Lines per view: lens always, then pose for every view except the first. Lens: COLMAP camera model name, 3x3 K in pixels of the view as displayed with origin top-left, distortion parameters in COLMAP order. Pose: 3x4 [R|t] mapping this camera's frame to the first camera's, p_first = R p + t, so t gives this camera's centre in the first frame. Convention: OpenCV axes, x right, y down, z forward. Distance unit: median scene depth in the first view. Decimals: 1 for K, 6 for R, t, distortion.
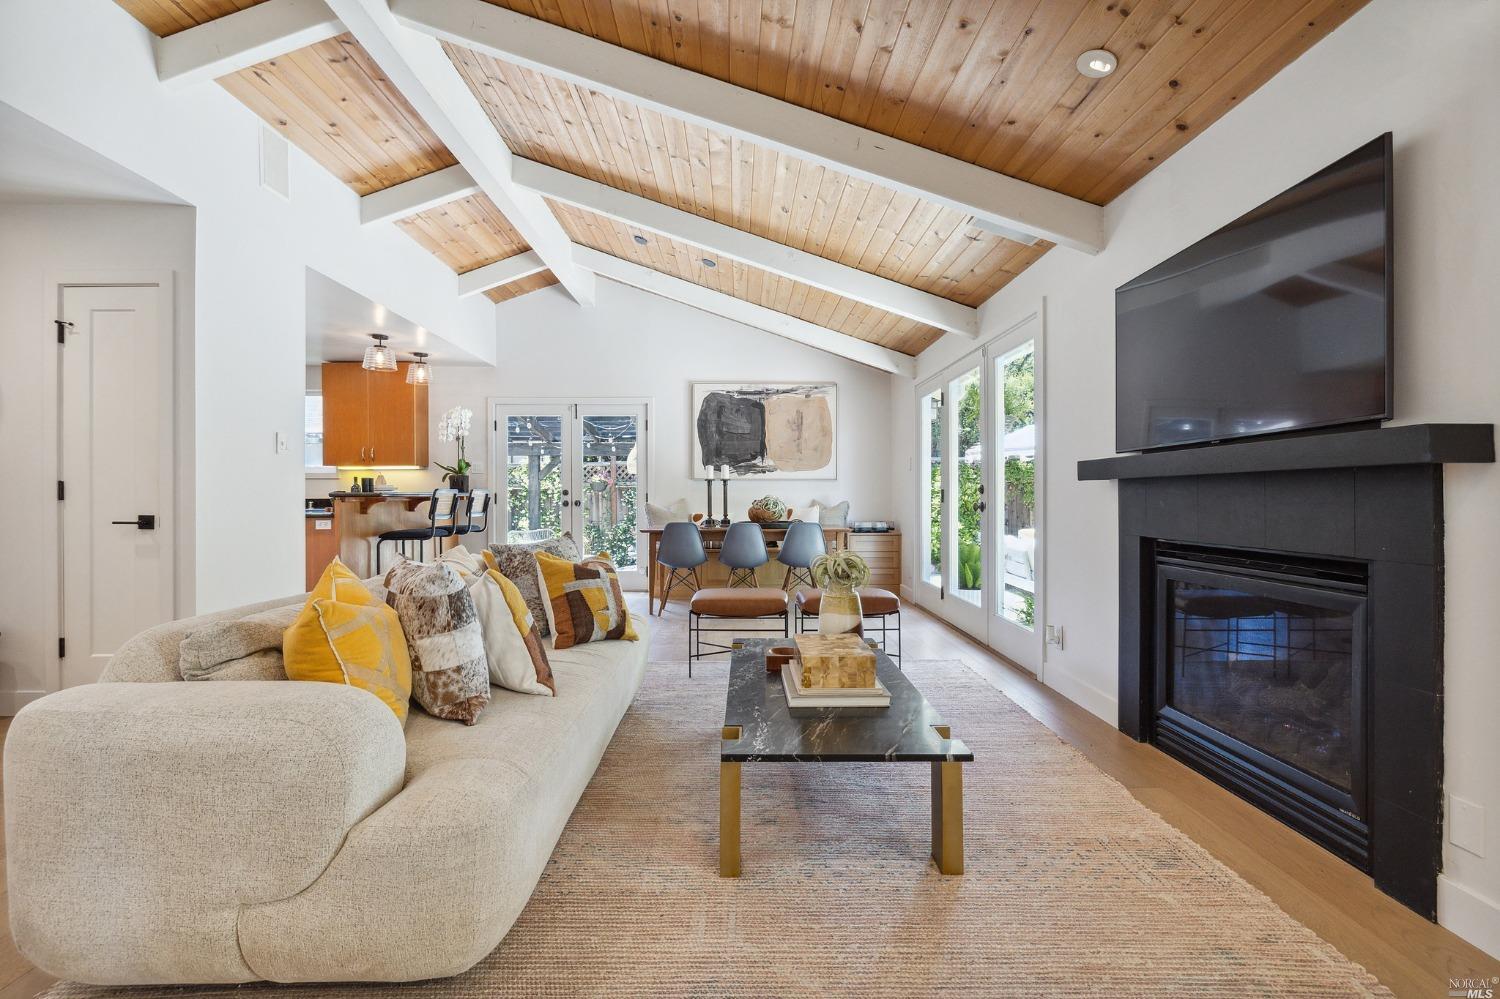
lens RADIAL K [[671.4, 0, 747.1], [0, 671.4, 493.4], [0, 0, 1]] dist [-0.001973, -0.000043]
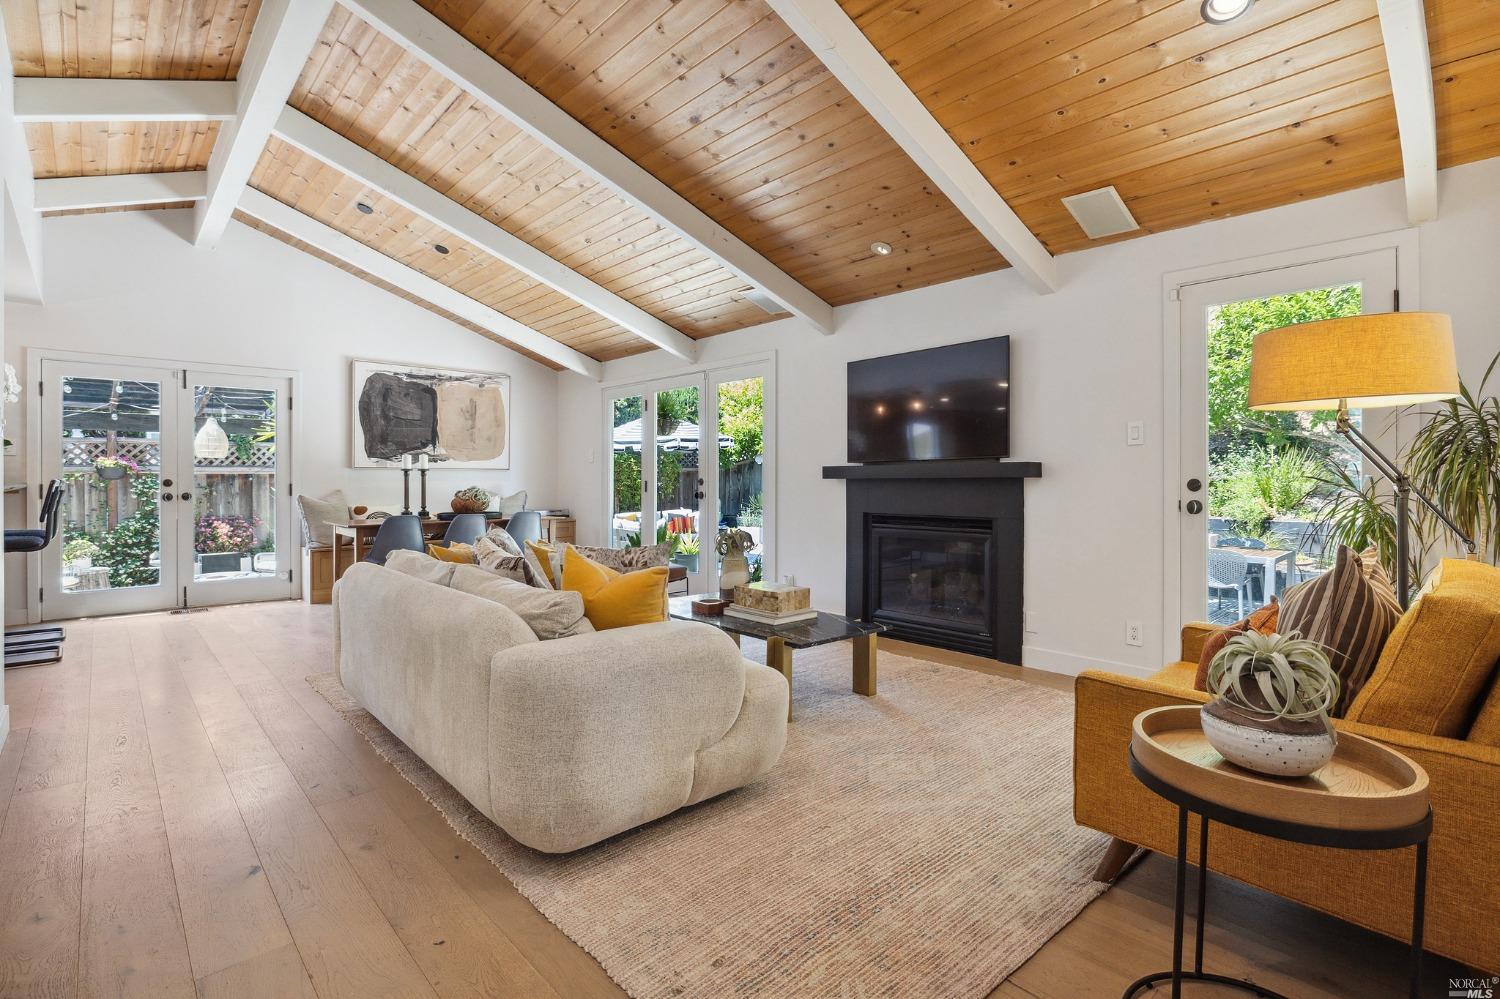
lens RADIAL K [[719.6, 0, 753.7], [0, 719.6, 482.4], [0, 0, 1]] dist [-0.000391, 0.000519]
pose [[0.749447, -0.001647, 0.662062, -0.315357], [-0.002488, 0.999983, 0.005304, -0.008007], [-0.662059, -0.005622, 0.749430, -0.068632]]
